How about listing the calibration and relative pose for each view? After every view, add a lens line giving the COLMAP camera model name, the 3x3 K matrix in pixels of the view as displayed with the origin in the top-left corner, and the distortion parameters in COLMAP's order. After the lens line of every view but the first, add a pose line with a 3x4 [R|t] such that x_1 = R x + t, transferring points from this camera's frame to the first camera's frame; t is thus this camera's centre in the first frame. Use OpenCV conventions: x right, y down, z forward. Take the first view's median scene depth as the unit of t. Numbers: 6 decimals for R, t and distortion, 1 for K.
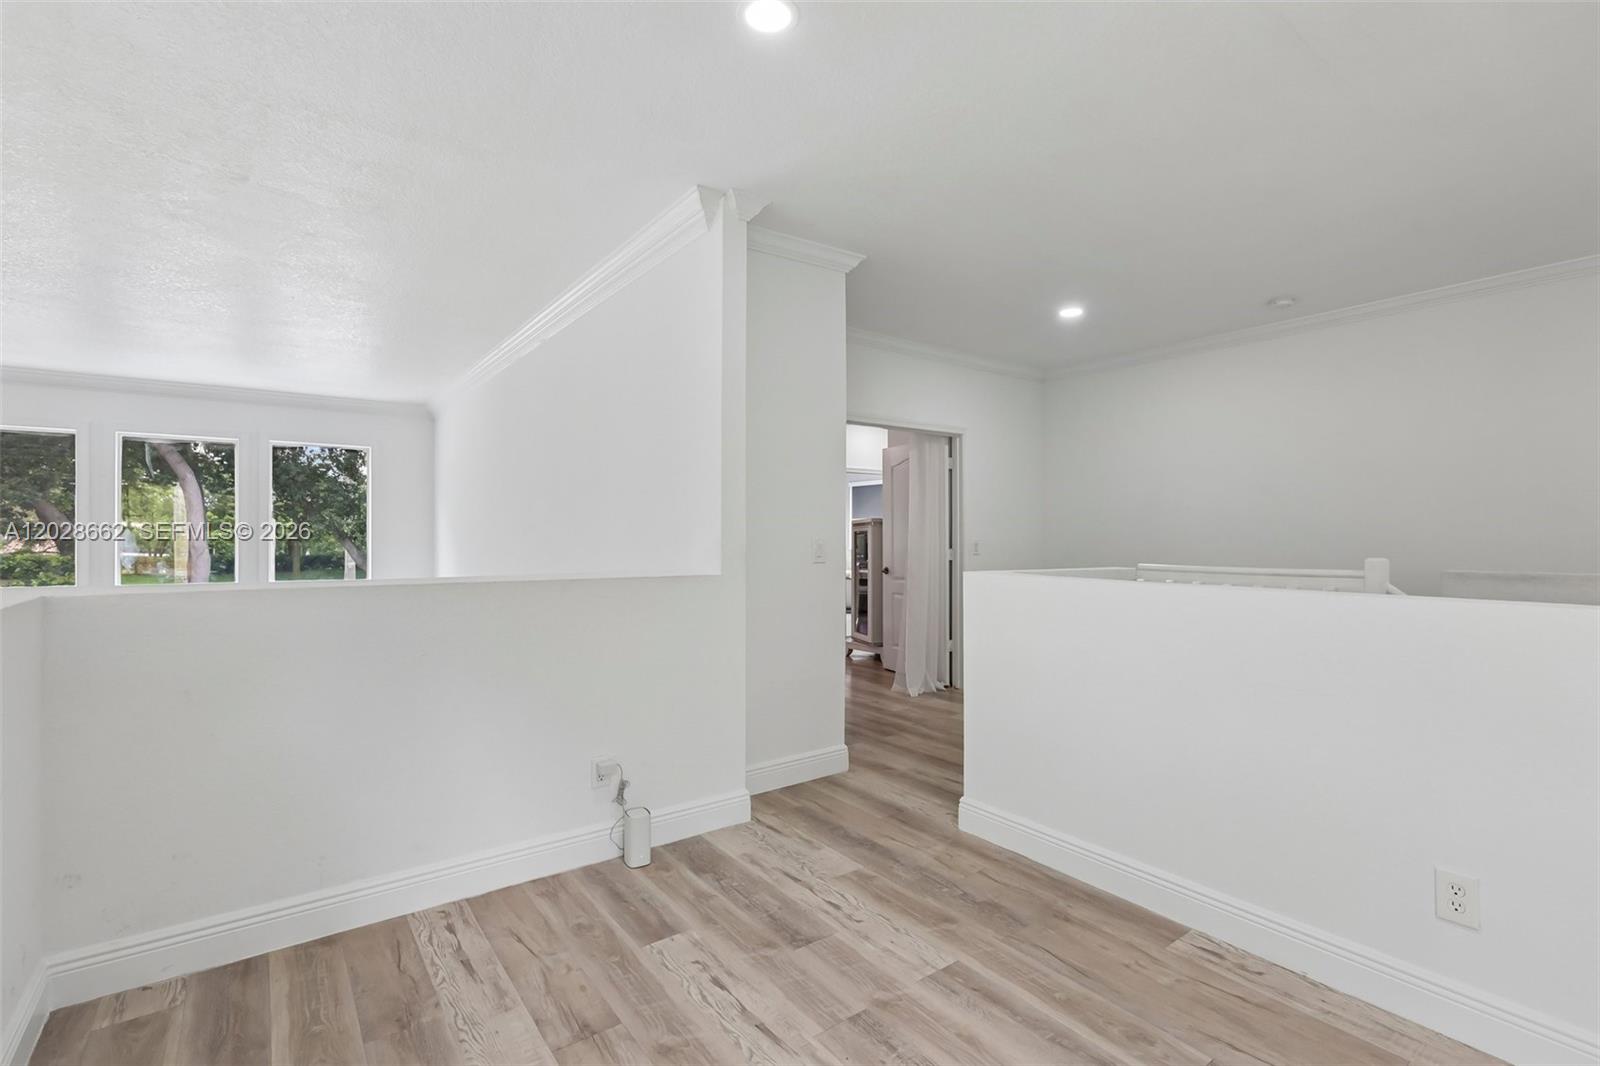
lens RADIAL K [[736.3, 0, 792.3], [0, 736.3, 531.5], [0, 0, 1]] dist [0.005545, 0.000430]
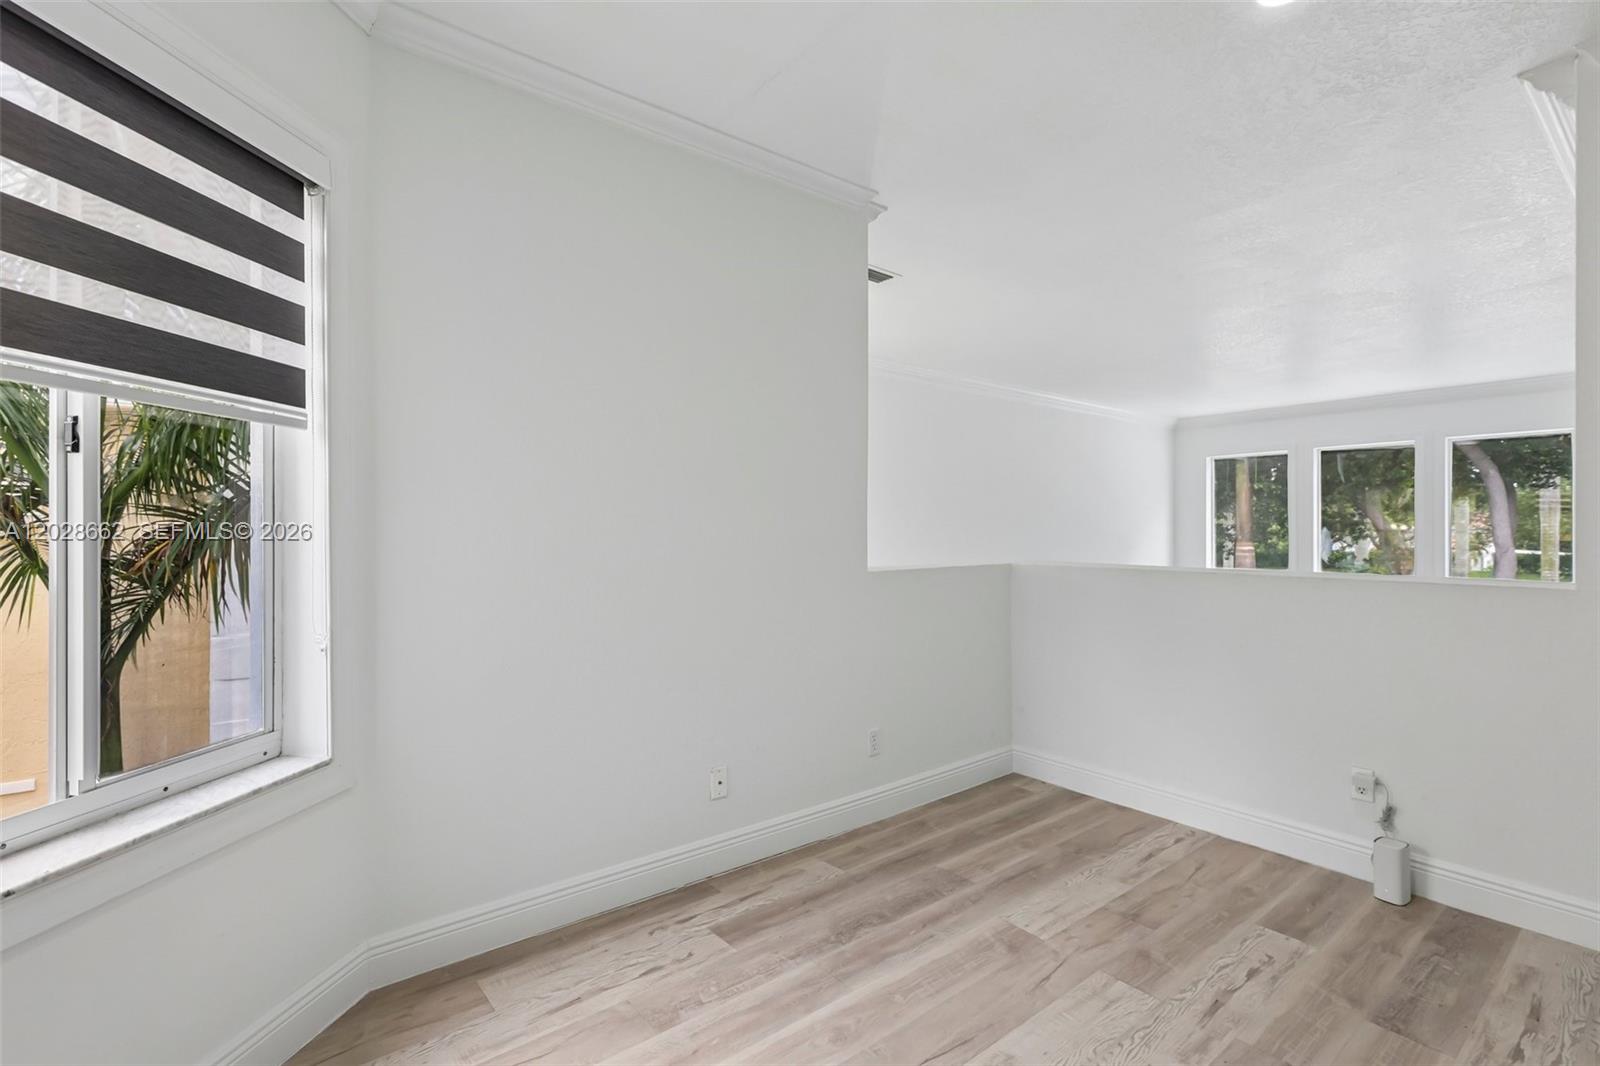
lens RADIAL K [[722.1, 0, 800.0], [0, 722.1, 533.0], [0, 0, 1]] dist [0.000030, -0.000163]
pose [[0.037134, 0.002802, -0.999306, 0.961907], [0.007179, 0.999970, 0.003070, -0.011276], [0.999284, -0.007288, 0.037113, 0.364279]]
